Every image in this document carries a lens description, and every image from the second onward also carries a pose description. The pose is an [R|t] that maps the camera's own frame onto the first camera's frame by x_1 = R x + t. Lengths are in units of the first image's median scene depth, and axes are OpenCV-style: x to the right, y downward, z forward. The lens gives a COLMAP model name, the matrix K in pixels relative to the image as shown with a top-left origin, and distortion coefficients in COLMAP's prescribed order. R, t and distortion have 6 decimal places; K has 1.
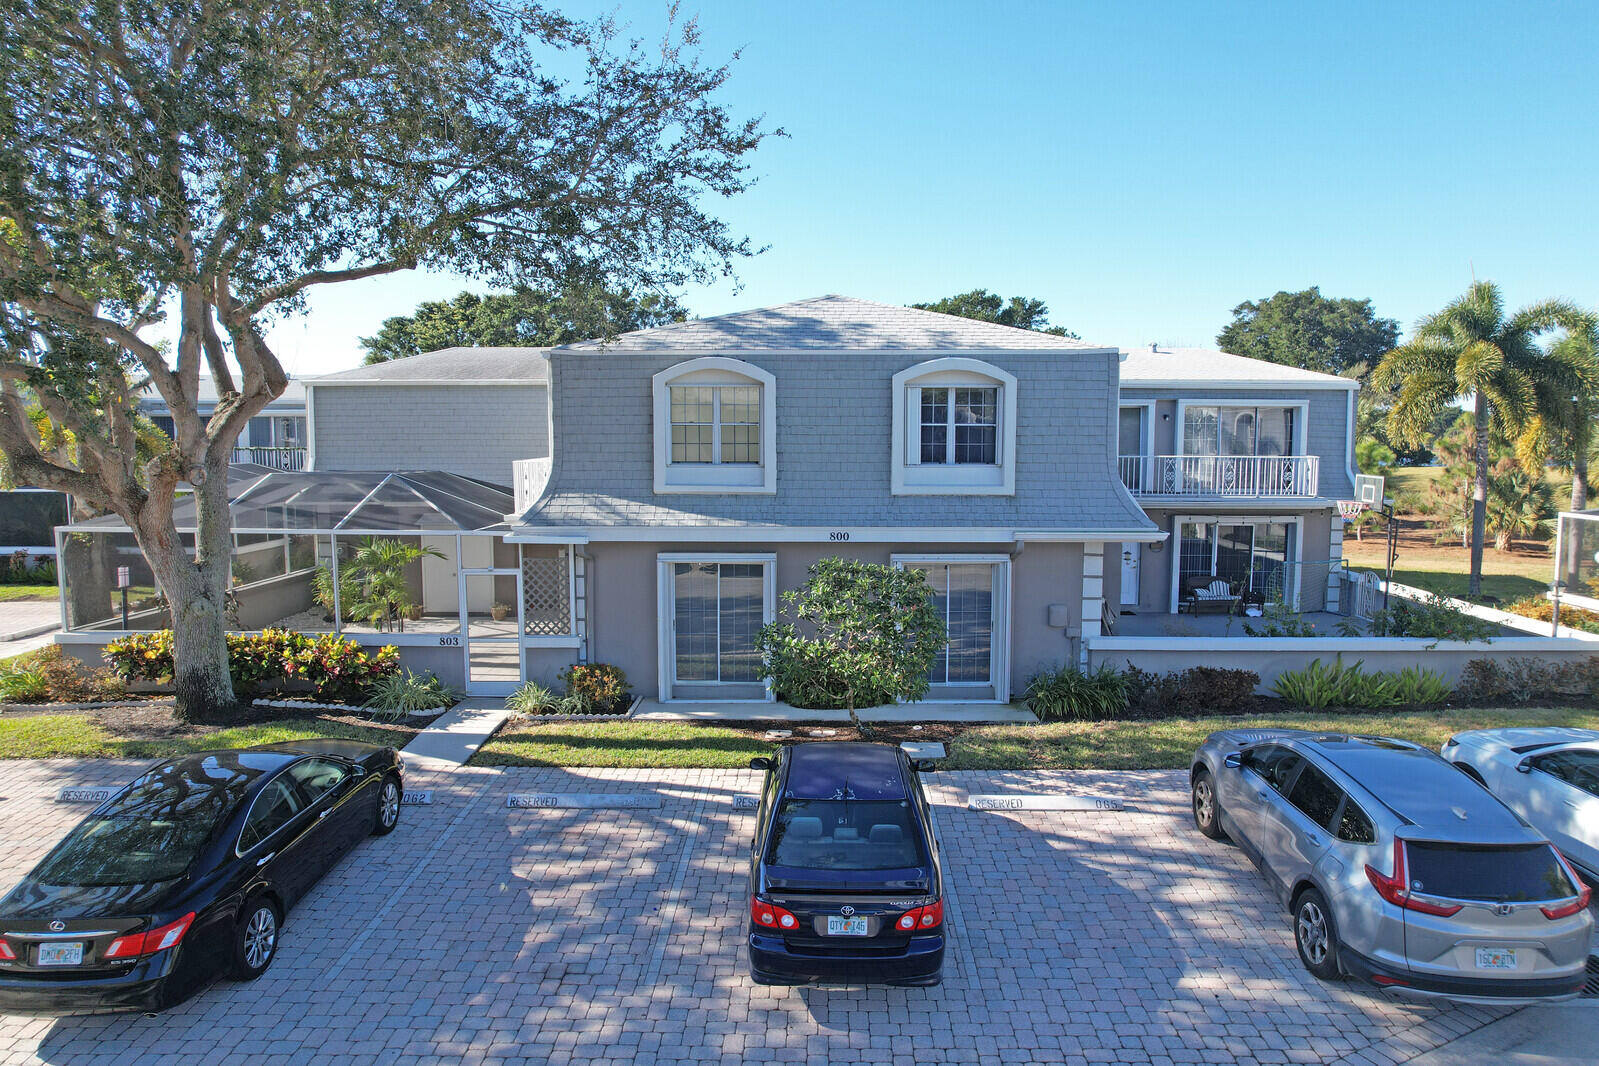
lens RADIAL K [[1017.6, 0, 799.5], [0, 1017.6, 533.0], [0, 0, 1]] dist [-0.033097, 0.001031]
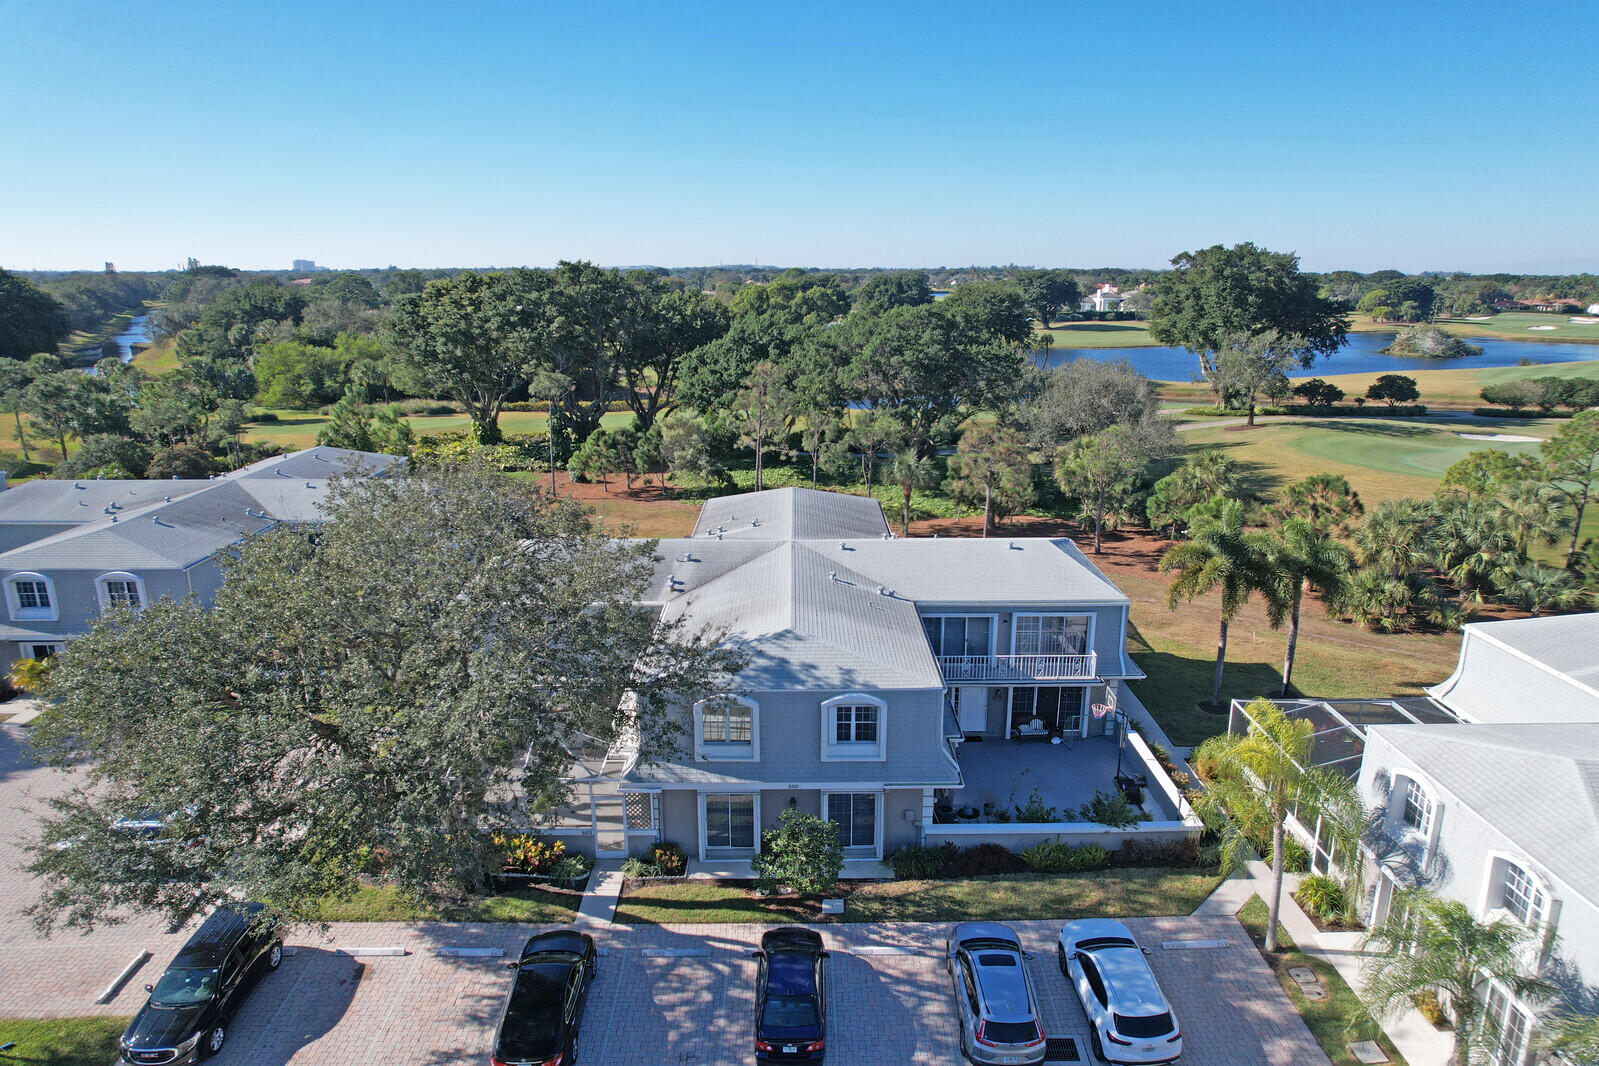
lens RADIAL K [[1009.1, 0, 799.5], [0, 1009.1, 533.0], [0, 0, 1]] dist [-0.046501, 0.000126]
pose [[0.999711, -0.006767, 0.023055, 0.011247], [0.003229, 0.988660, 0.150137, -0.773375], [-0.023810, -0.150019, 0.988396, -0.821391]]
